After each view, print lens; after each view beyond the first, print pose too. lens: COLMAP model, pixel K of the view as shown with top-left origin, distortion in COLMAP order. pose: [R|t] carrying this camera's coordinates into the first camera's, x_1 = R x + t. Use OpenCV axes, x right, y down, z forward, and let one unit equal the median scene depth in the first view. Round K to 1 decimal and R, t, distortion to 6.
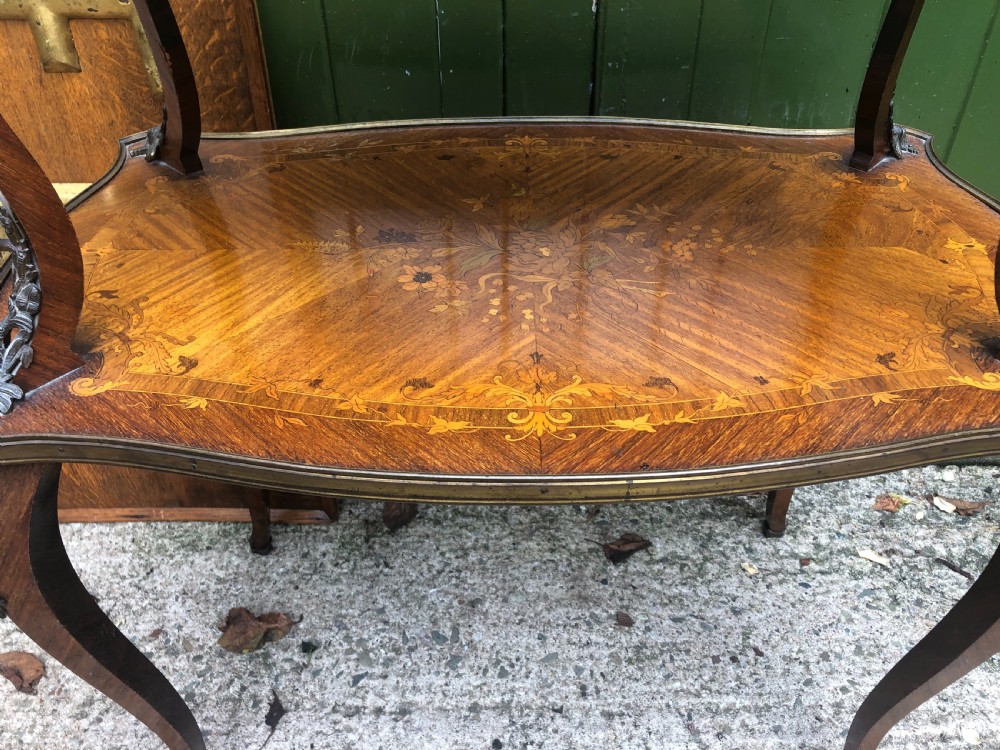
lens RADIAL K [[822.9, 0, 511.4], [0, 822.9, 367.2], [0, 0, 1]] dist [-0.037931, 0.105318]
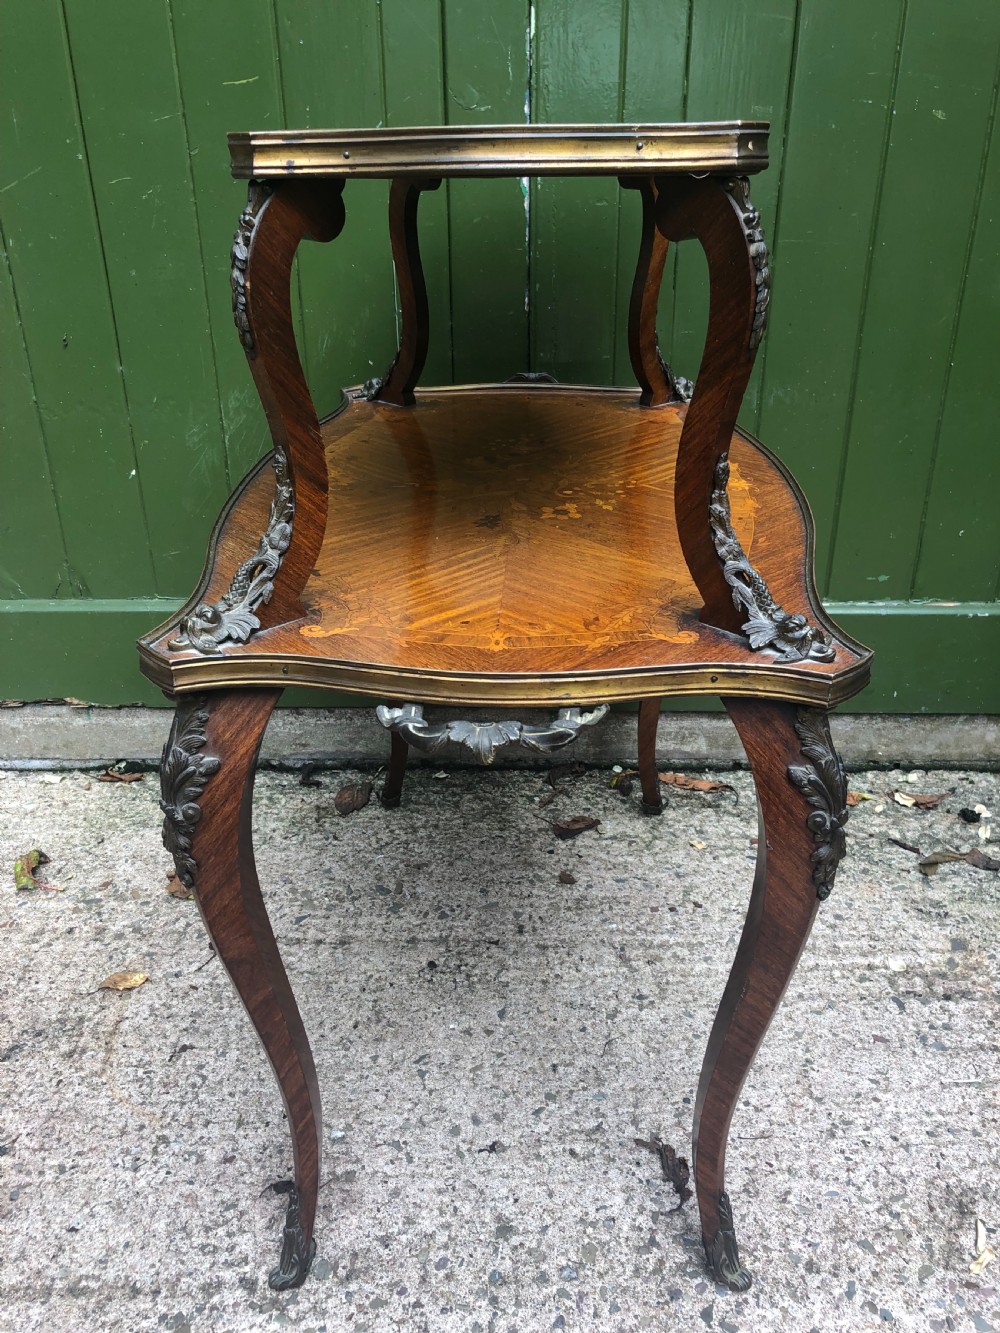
lens RADIAL K [[1079.5, 0, 502.5], [0, 1079.5, 666.2], [0, 0, 1]] dist [0.035417, -0.064146]
pose [[0.999629, 0.007992, -0.026036, 0.094452], [-0.013324, 0.977267, -0.211595, 0.348065], [0.023753, 0.211864, 0.977011, -0.369778]]
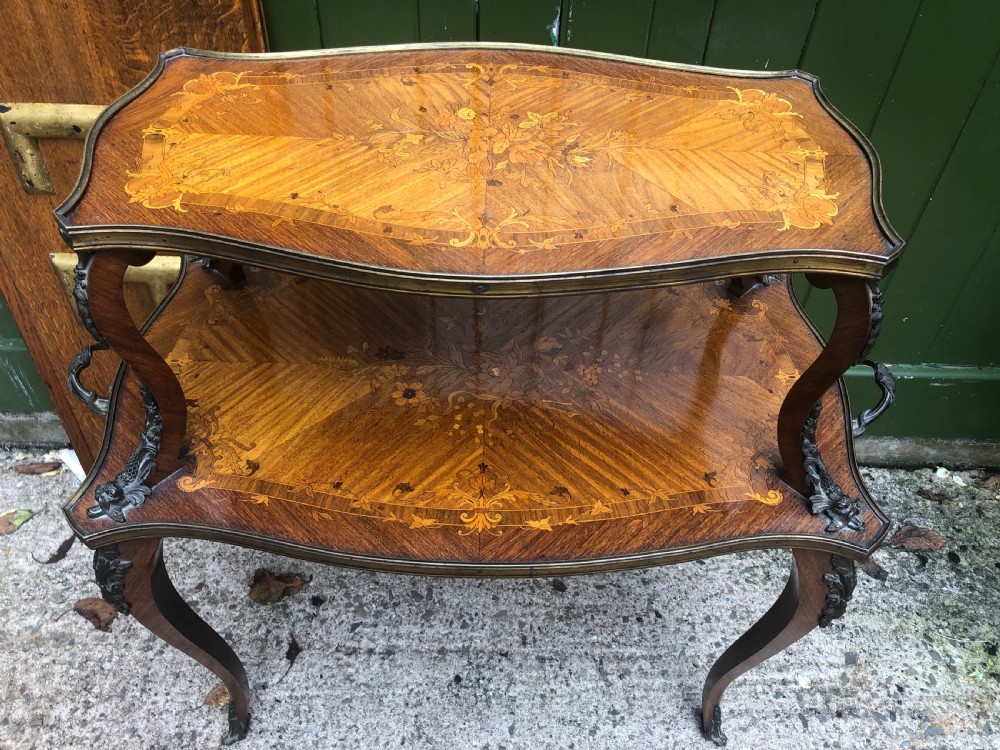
lens RADIAL K [[811.1, 0, 509.6], [0, 811.1, 374.2], [0, 0, 1]] dist [0.006106, 0.014859]
pose [[0.999305, 0.032816, 0.017687, 0.025480], [-0.034846, 0.990846, 0.130419, -0.200988], [-0.013245, -0.130945, 0.991301, -0.247914]]
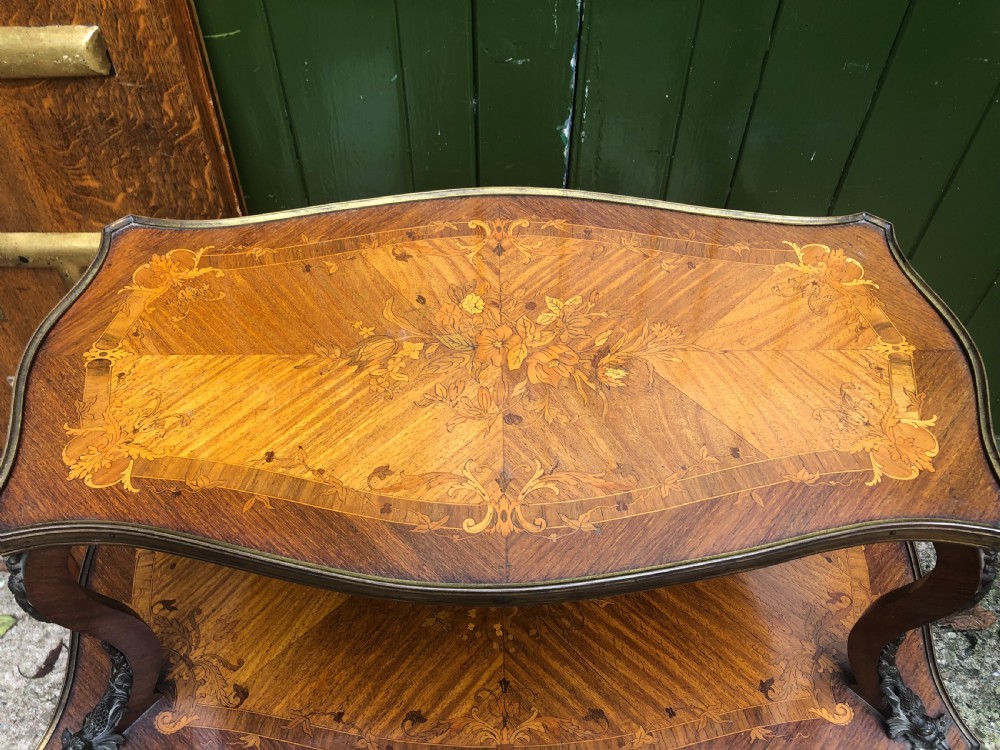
lens RADIAL K [[811.7, 0, 497.4], [0, 811.7, 373.5], [0, 0, 1]] dist [0.016653, -0.002489]
pose [[0.999970, -0.002643, 0.007315, 0.006144], [0.001182, 0.981211, 0.192933, -0.397692], [-0.007687, -0.192918, 0.981185, -0.101858]]
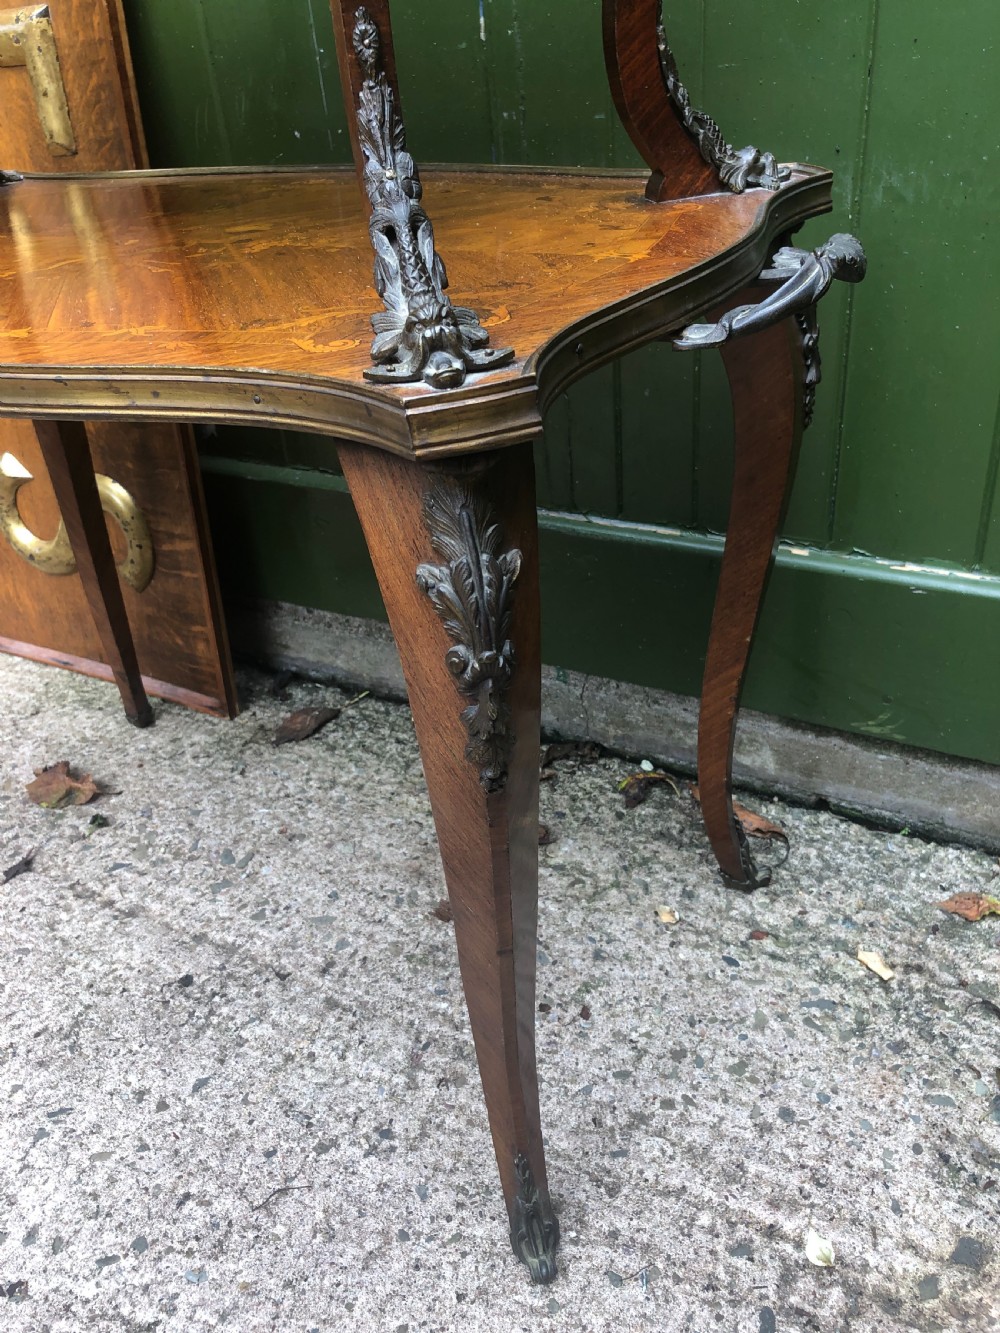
lens RADIAL K [[1081.3, 0, 495.3], [0, 1081.3, 663.9], [0, 0, 1]] dist [0.006106, 0.014859]
pose [[0.869777, 0.201547, -0.450408, 0.571995], [-0.242972, 0.969386, -0.035422, 0.129463], [0.429480, 0.140246, 0.892120, 0.171000]]
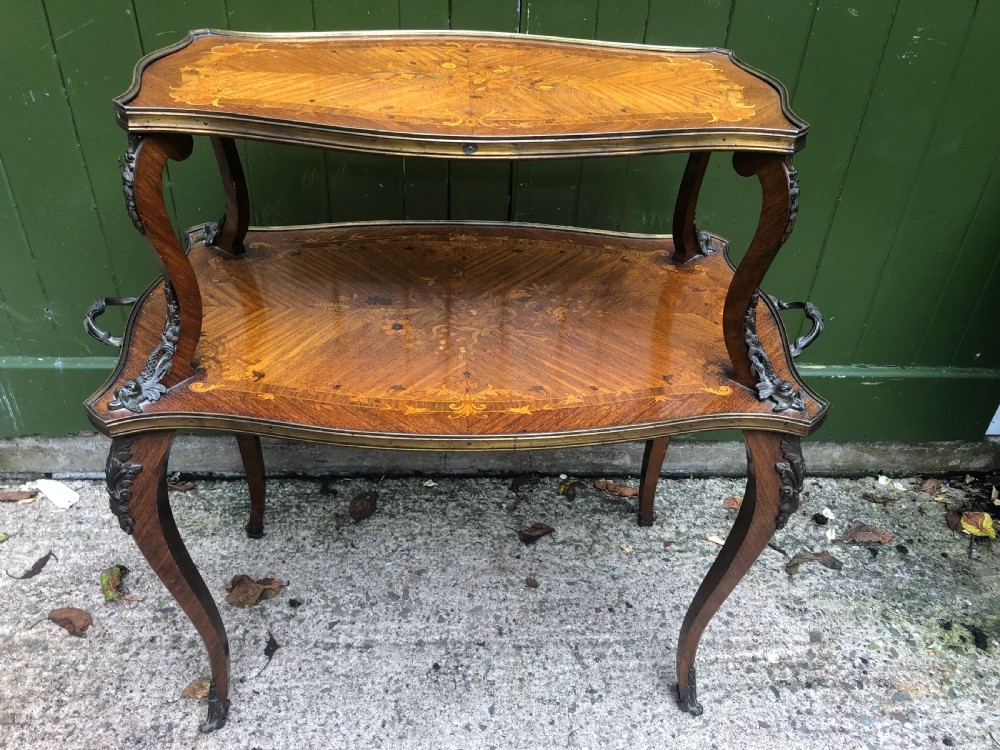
lens RADIAL K [[809.3, 0, 500.6], [0, 809.3, 374.4], [0, 0, 1]] dist [0.006124, 0.013335]
pose [[0.997925, 0.013773, 0.062894, -0.002289], [-0.010185, 0.998321, -0.057014, 0.043393], [-0.063574, 0.056255, 0.996390, -0.354922]]
